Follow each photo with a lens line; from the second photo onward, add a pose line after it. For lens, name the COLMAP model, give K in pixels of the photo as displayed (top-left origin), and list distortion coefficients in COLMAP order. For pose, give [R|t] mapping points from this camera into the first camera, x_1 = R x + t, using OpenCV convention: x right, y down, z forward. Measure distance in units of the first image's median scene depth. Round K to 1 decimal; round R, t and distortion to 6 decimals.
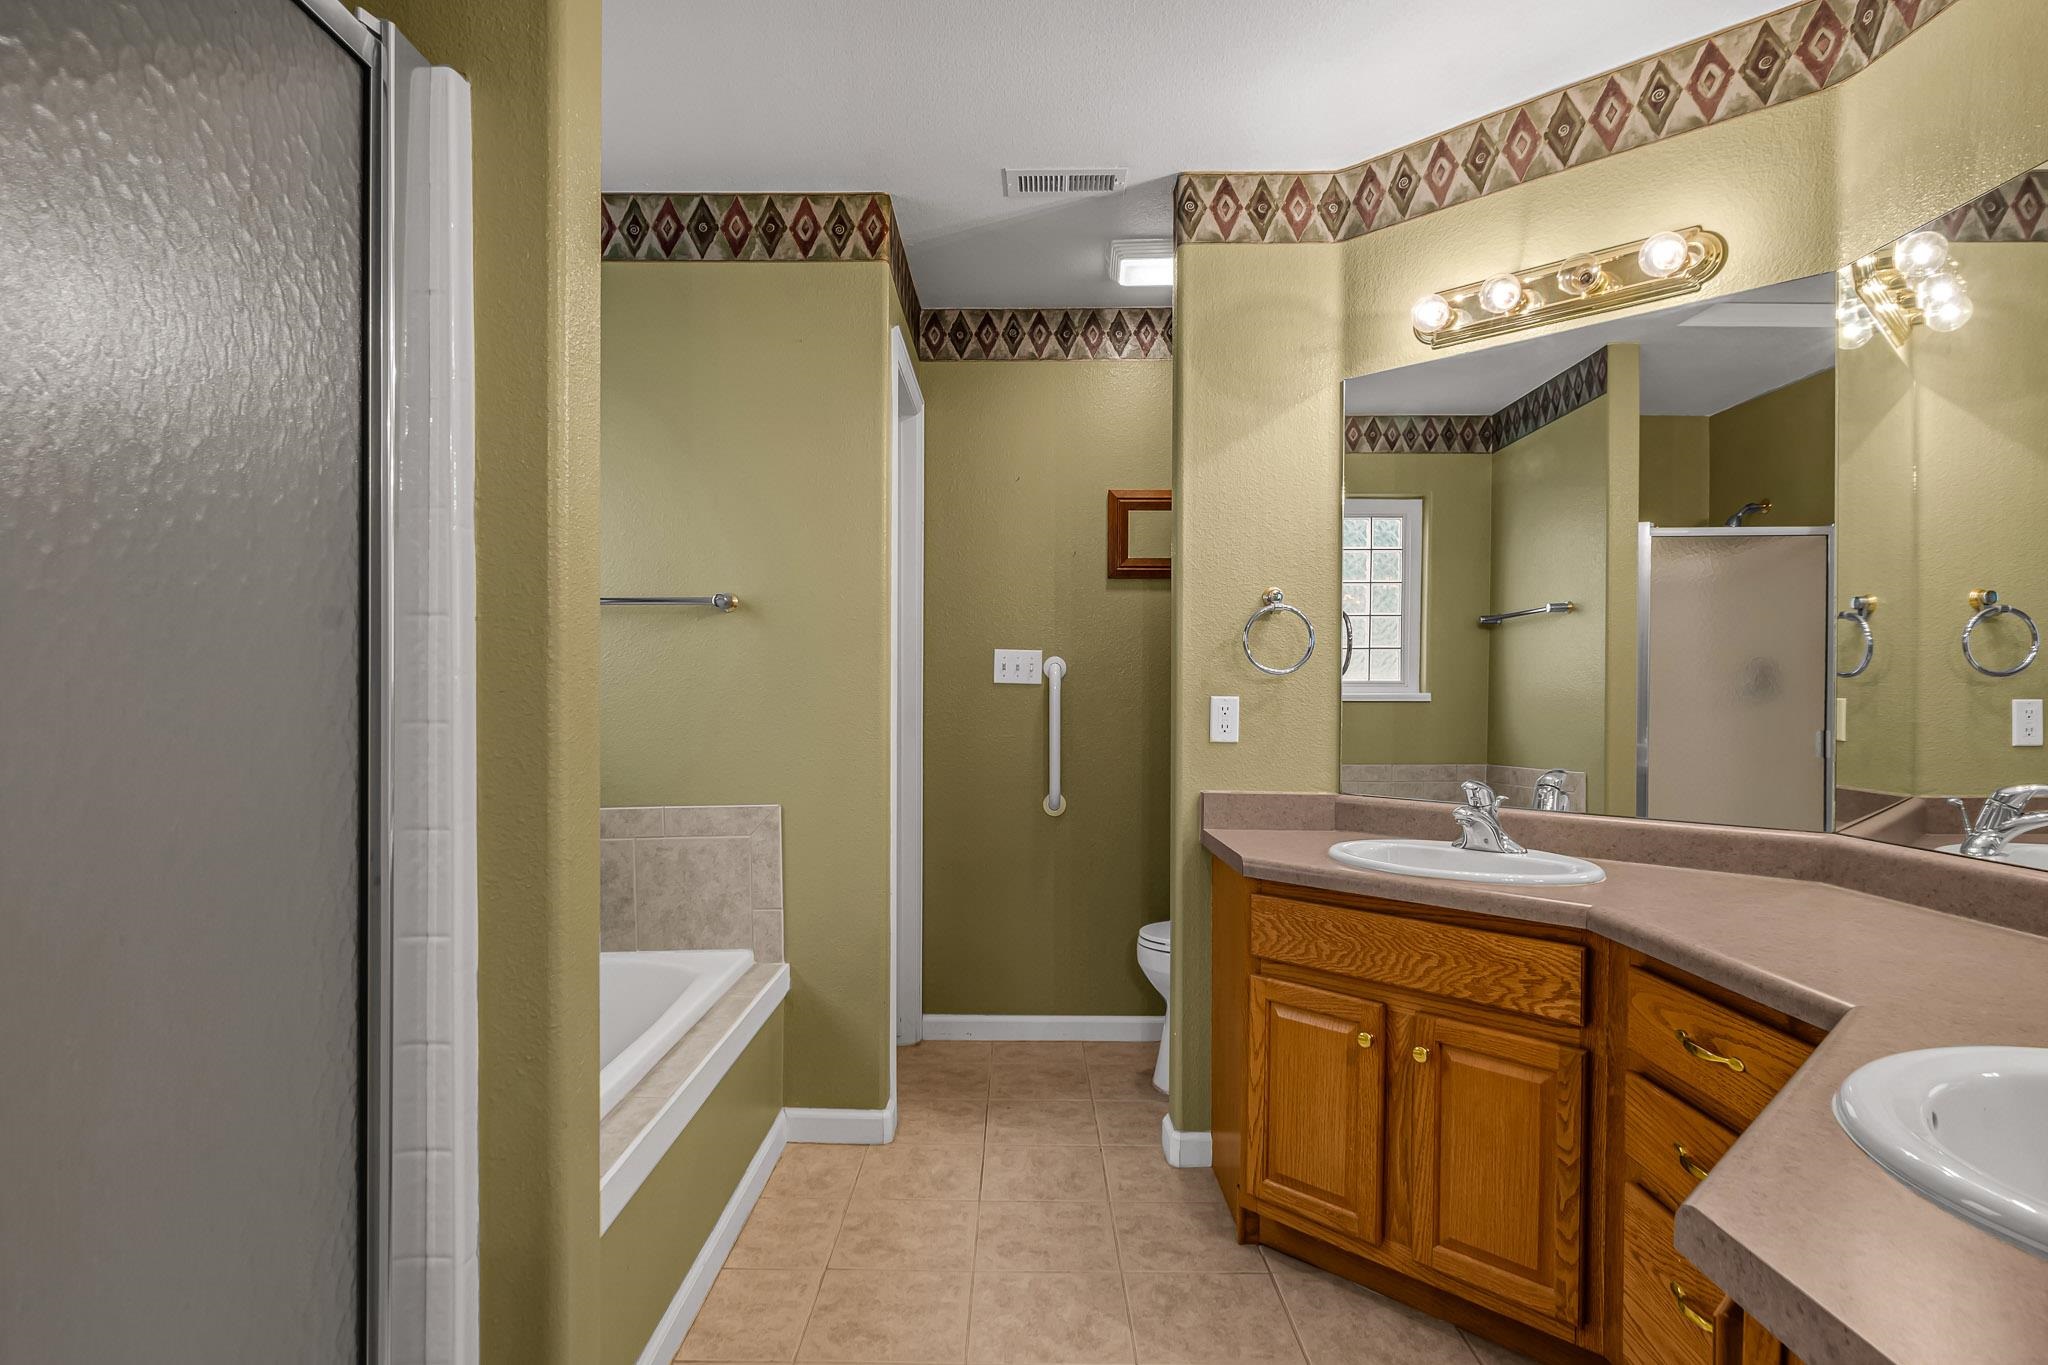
lens RADIAL K [[1069.6, 0, 1021.7], [0, 1069.6, 694.6], [0, 0, 1]] dist [-0.004537, -0.000272]
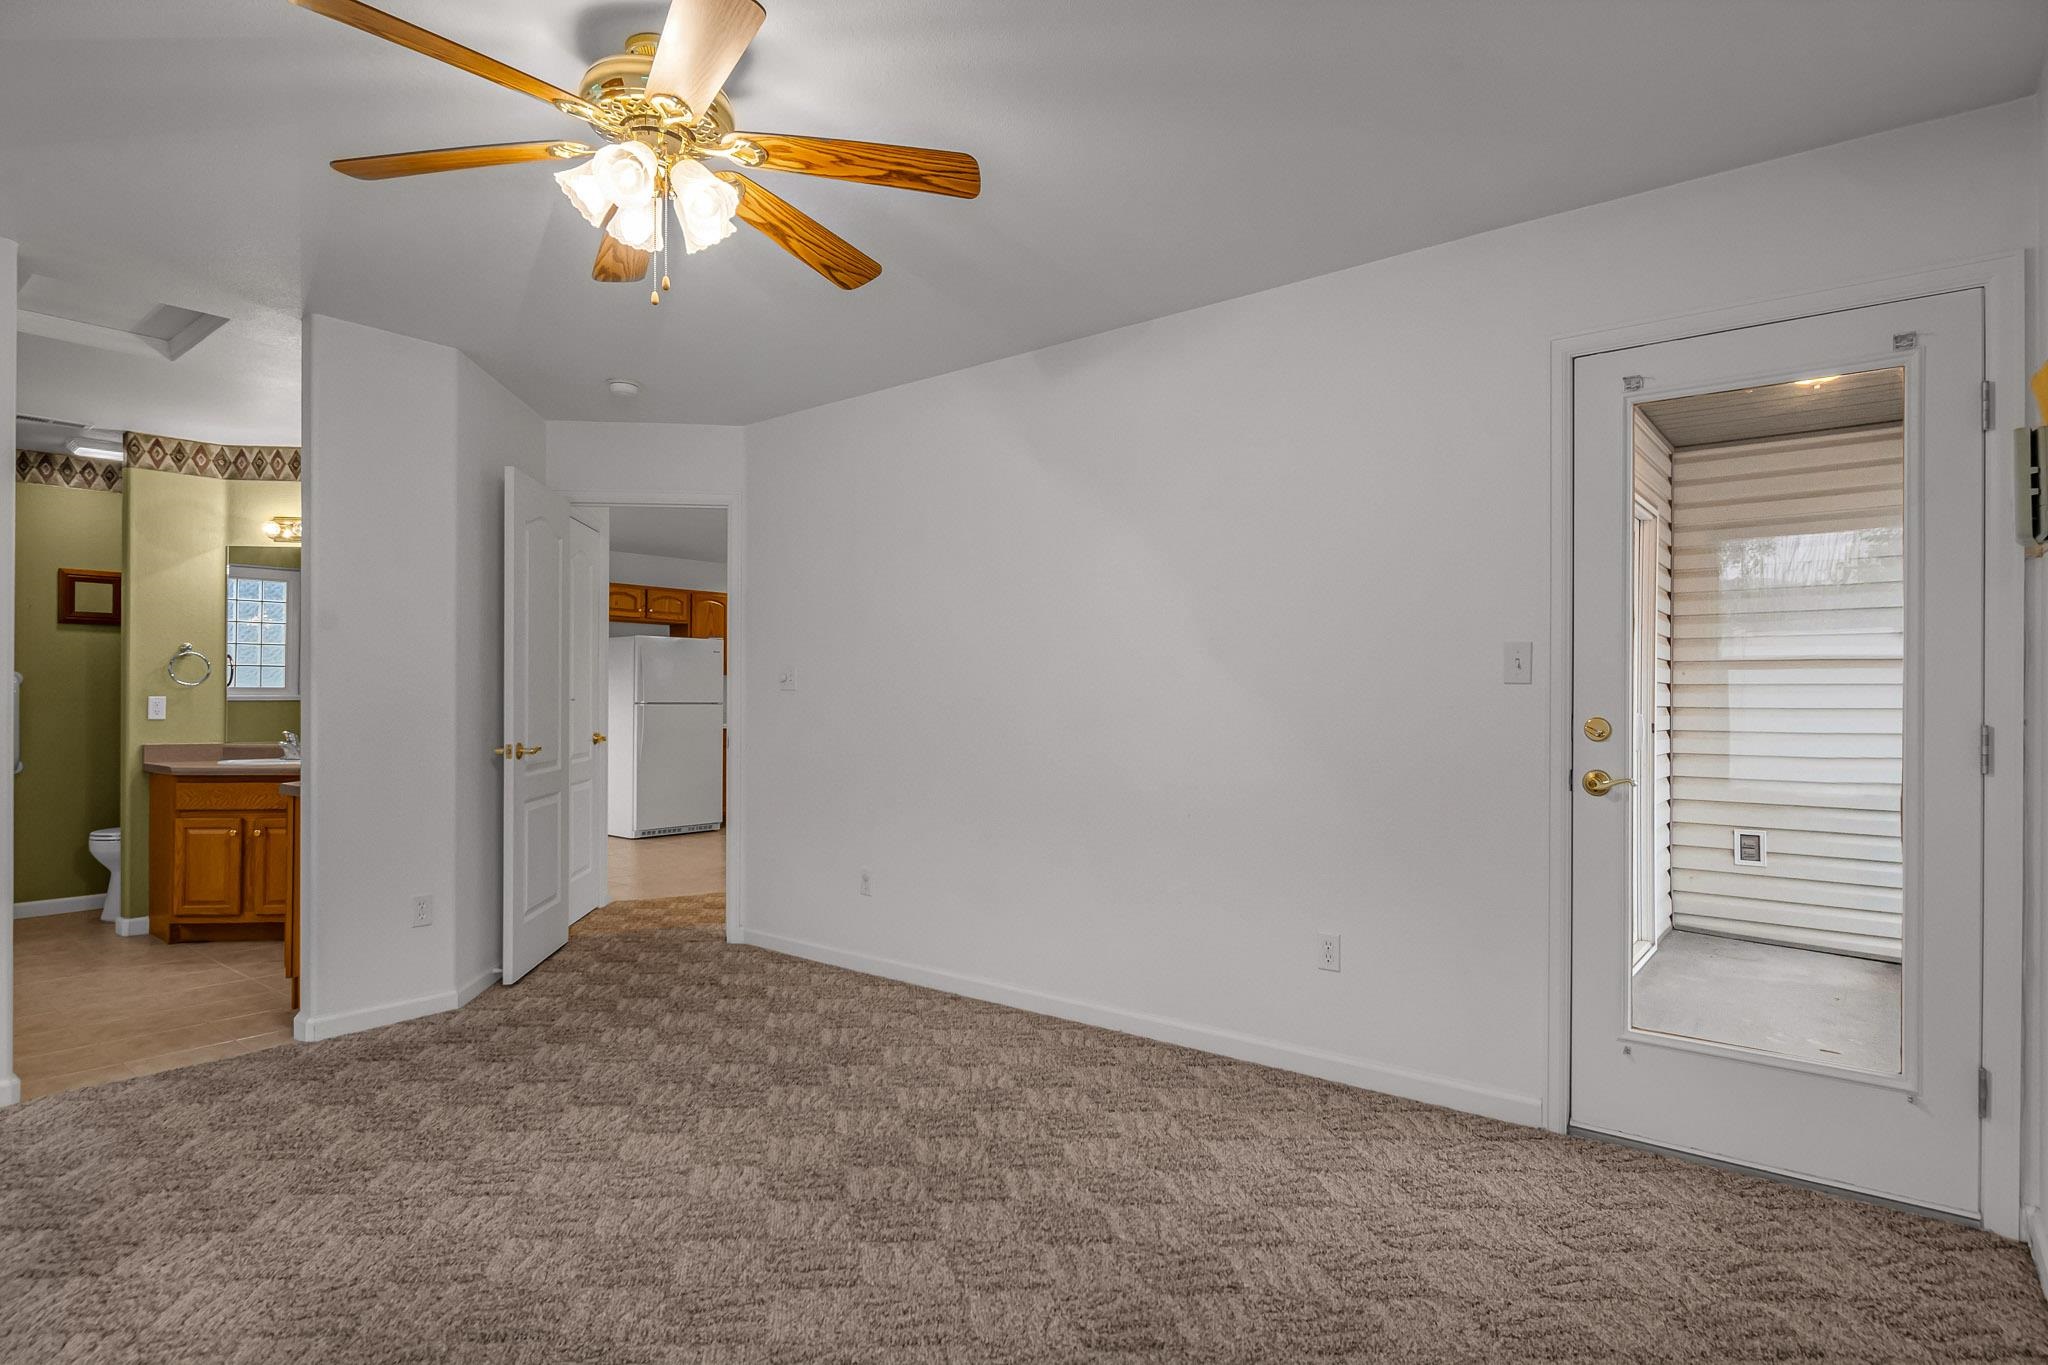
lens RADIAL K [[1069.6, 0, 1020.1], [0, 1069.6, 698.6], [0, 0, 1]] dist [-0.004537, -0.000272]
pose [[0.622551, -0.002542, 0.782575, -0.368459], [0.001530, 0.999997, 0.002031, 0.004177], [-0.782578, -0.000067, 0.622553, -1.515640]]
